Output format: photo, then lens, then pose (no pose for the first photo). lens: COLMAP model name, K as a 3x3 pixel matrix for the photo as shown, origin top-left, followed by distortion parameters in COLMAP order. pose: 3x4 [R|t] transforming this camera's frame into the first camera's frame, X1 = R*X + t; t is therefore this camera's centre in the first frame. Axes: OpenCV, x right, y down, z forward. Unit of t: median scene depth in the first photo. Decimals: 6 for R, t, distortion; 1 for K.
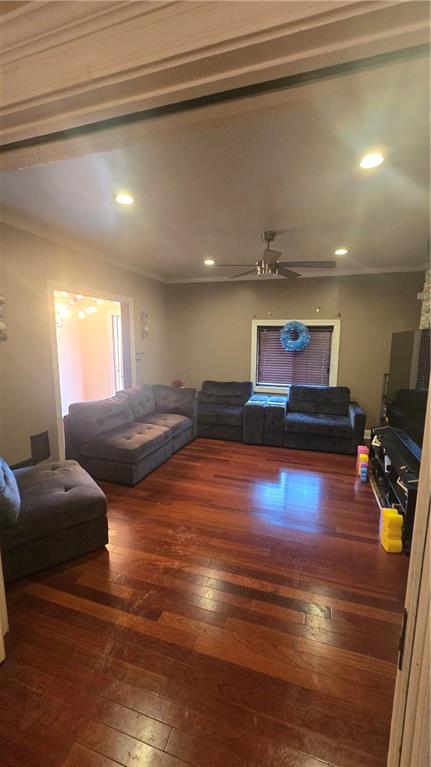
lens RADIAL K [[315.5, 0, 219.6], [0, 315.5, 385.8], [0, 0, 1]] dist [-0.000357, 0.000264]
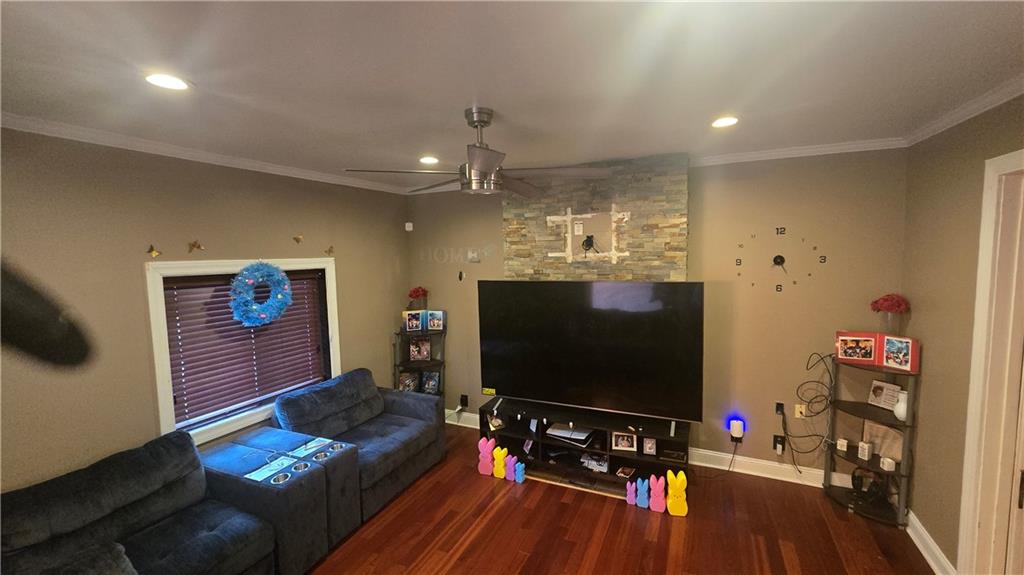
lens RADIAL K [[421.2, 0, 511.9], [0, 421.2, 290.5], [0, 0, 1]] dist [-0.000357, 0.000264]
pose [[0.124854, -0.105023, 0.986601, -0.398049], [0.160378, 0.983442, 0.084390, -0.190436], [-0.979127, 0.147692, 0.139630, 0.677427]]
